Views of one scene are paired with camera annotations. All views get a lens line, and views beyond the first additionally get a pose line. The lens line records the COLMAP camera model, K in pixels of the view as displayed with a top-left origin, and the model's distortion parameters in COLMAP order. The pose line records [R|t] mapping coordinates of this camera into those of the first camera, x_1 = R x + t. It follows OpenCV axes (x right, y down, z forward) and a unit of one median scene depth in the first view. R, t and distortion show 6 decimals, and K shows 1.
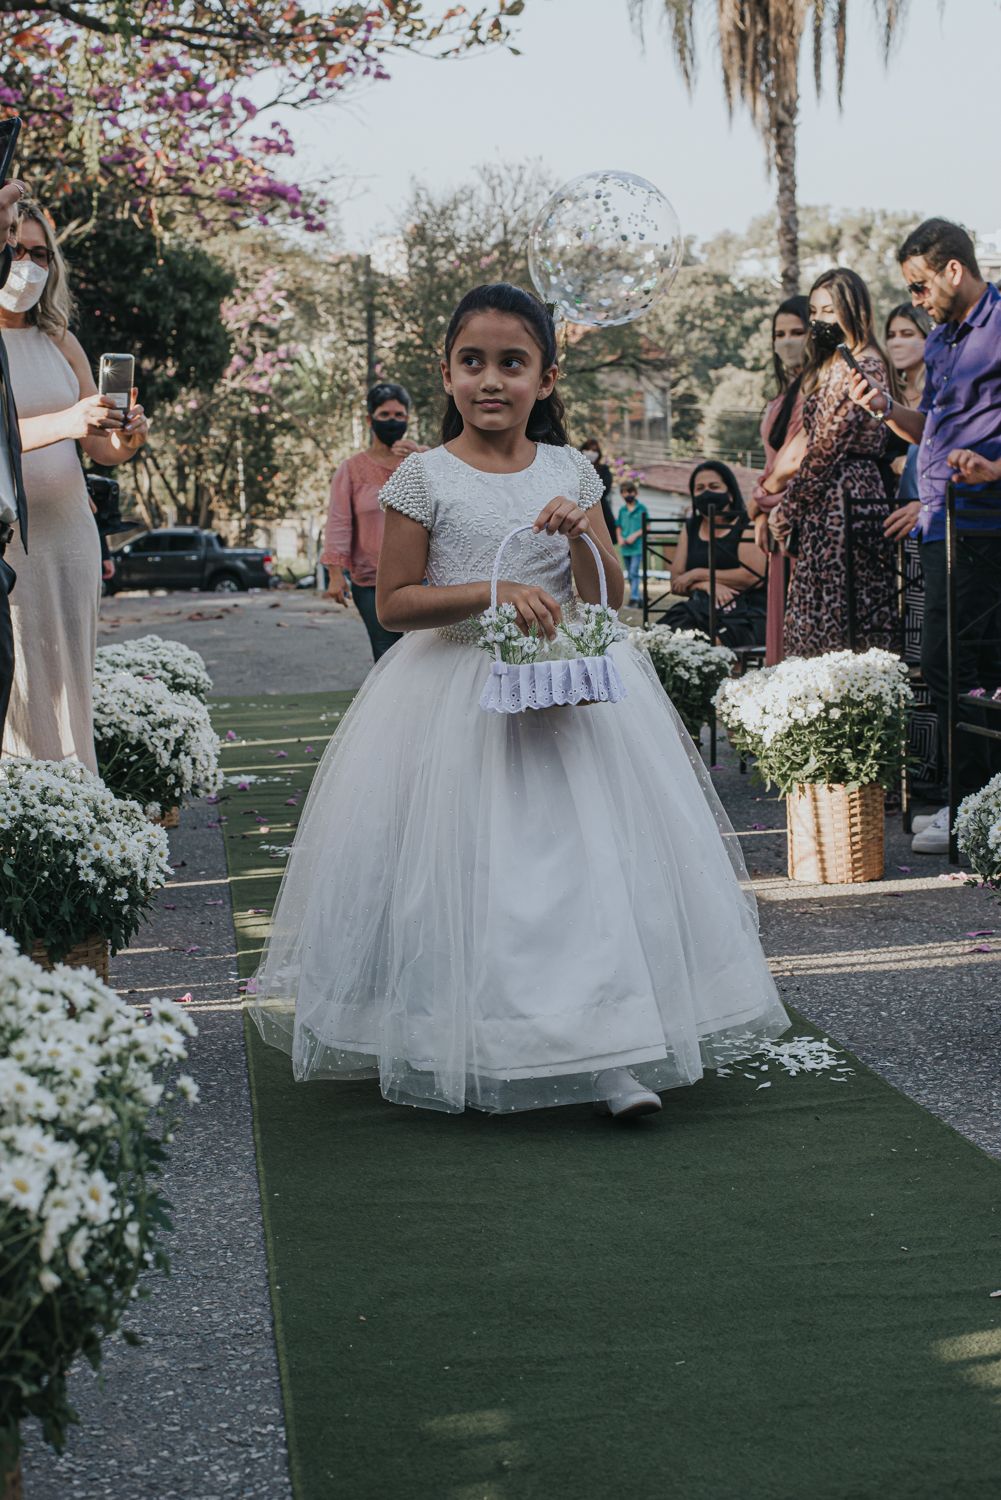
lens RADIAL K [[2291.1, 0, 500.5], [0, 2291.1, 750.0], [0, 0, 1]] dist [-0.081307, 0.070437]
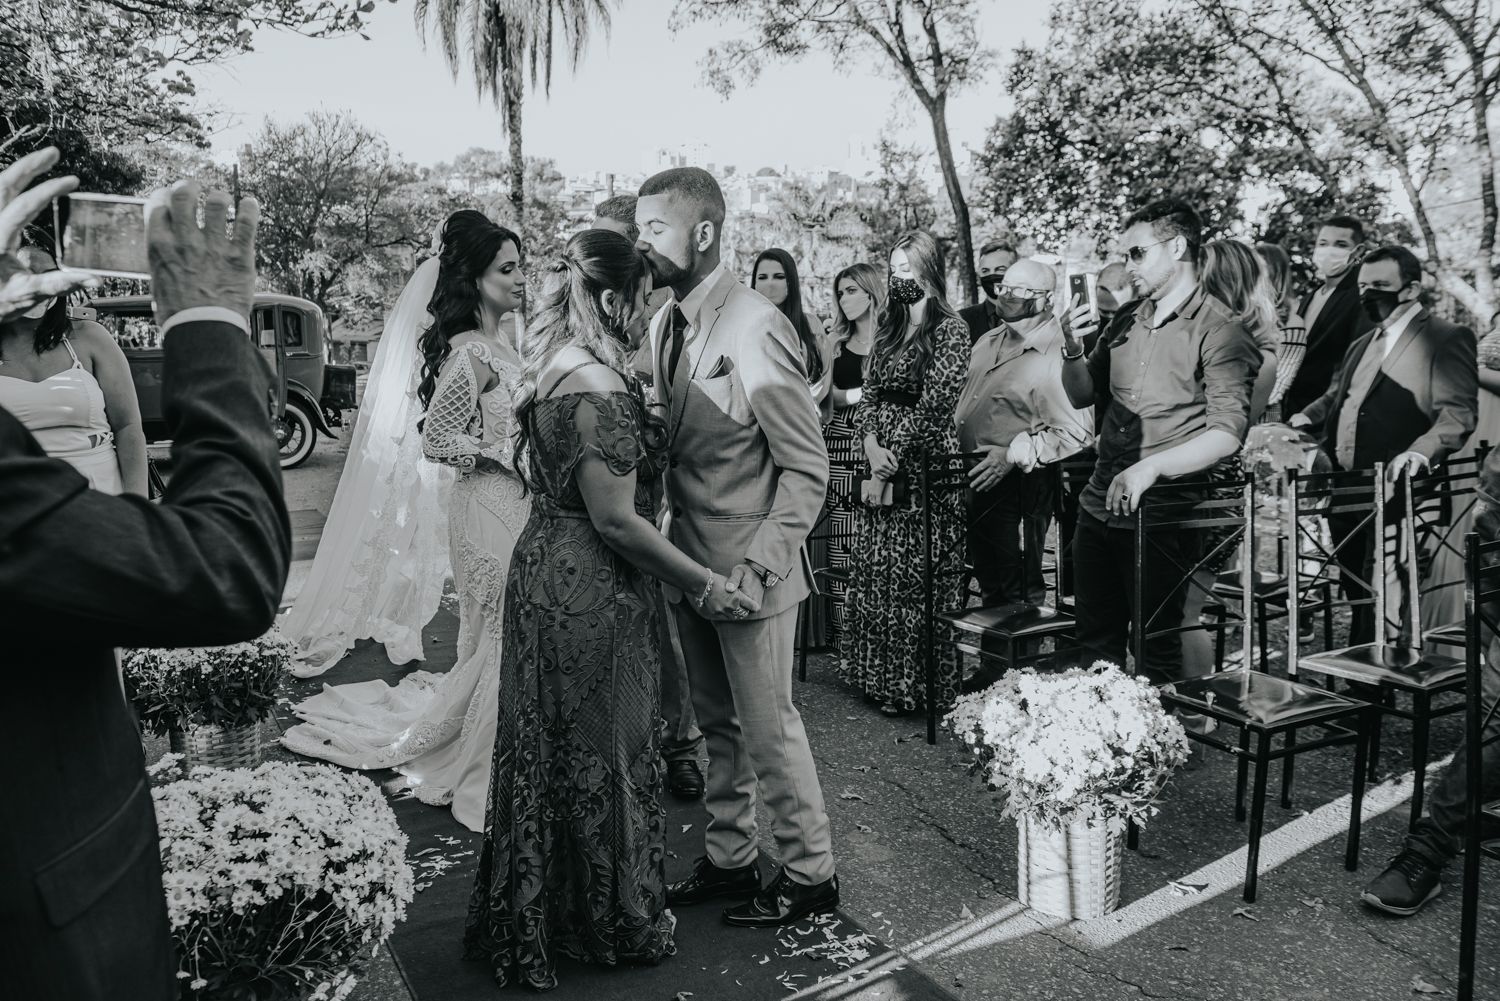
lens RADIAL K [[1223.4, 0, 750.0], [0, 1223.4, 500.5], [0, 0, 1]] dist [-0.006126, 0.001744]
pose [[0.938342, -0.021784, 0.345022, -0.026583], [0.007506, 0.999061, 0.042666, -0.023465], [-0.345628, -0.037446, 0.937624, 0.098668]]
